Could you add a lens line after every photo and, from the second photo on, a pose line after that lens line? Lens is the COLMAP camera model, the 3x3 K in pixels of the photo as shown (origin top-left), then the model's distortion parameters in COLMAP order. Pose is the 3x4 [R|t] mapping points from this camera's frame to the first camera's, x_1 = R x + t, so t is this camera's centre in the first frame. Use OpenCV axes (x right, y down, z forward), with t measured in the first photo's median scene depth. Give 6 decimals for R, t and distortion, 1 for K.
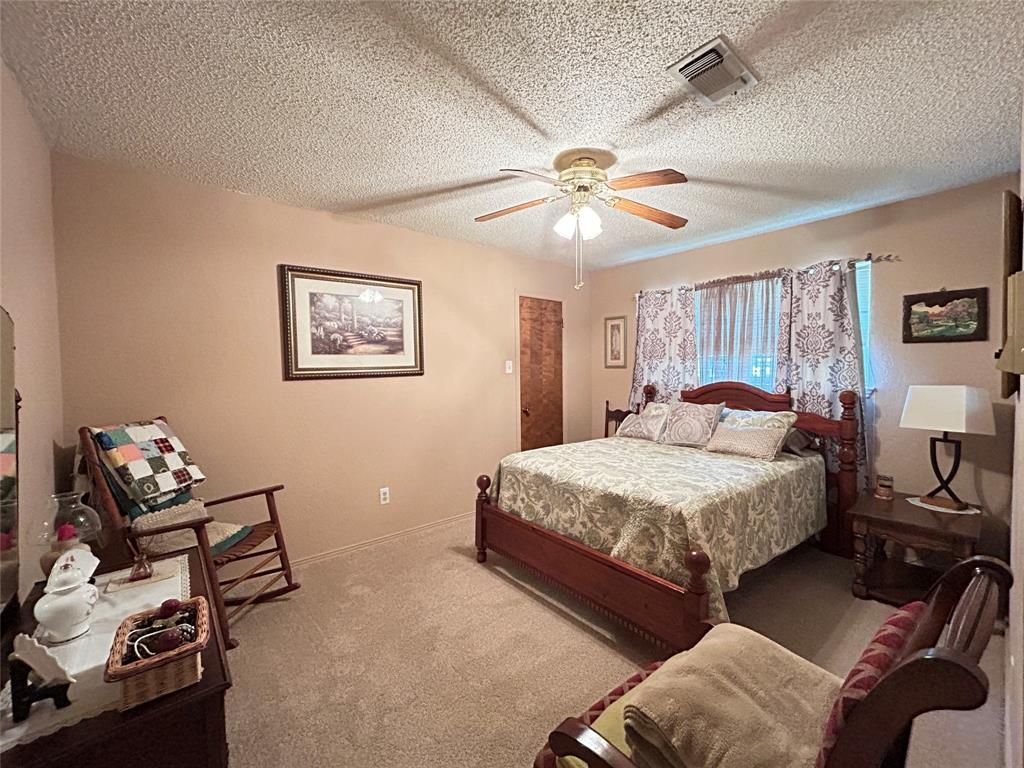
lens RADIAL K [[416.0, 0, 513.1], [0, 416.0, 384.7], [0, 0, 1]] dist [-0.000520, 0.001080]
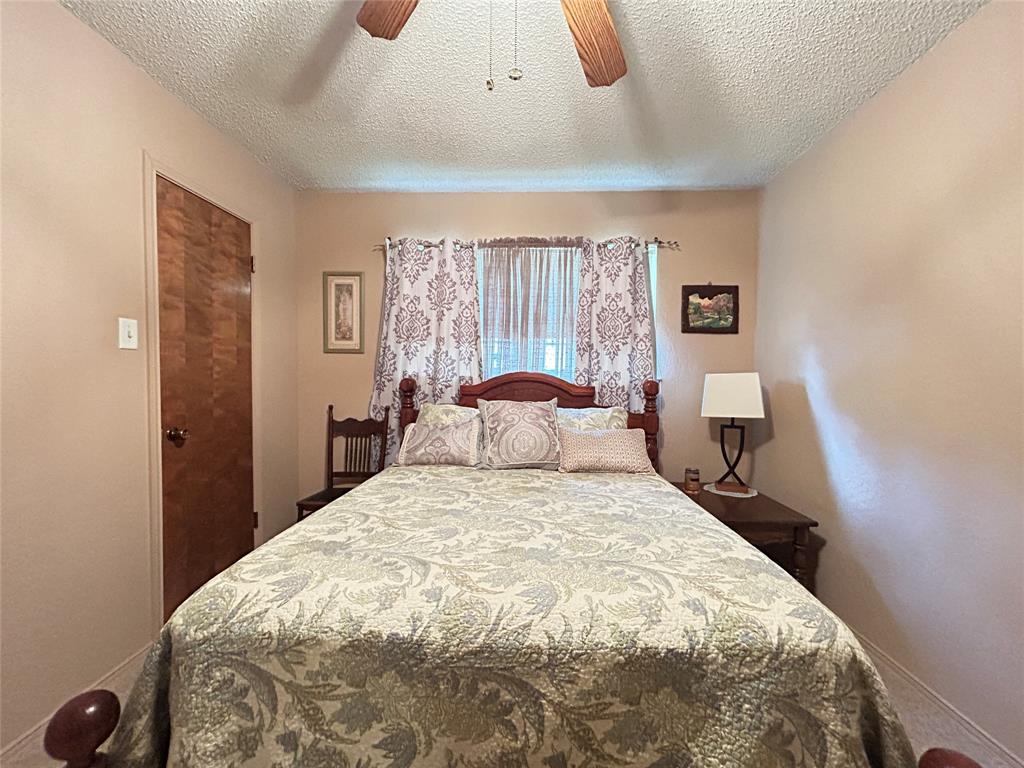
lens RADIAL K [[416.0, 0, 509.0], [0, 416.0, 381.7], [0, 0, 1]] dist [-0.000520, 0.001080]
pose [[0.675521, -0.003573, 0.737332, -0.074353], [0.014733, 0.999854, -0.008652, 0.018228], [-0.737194, 0.016708, 0.675475, 0.550637]]
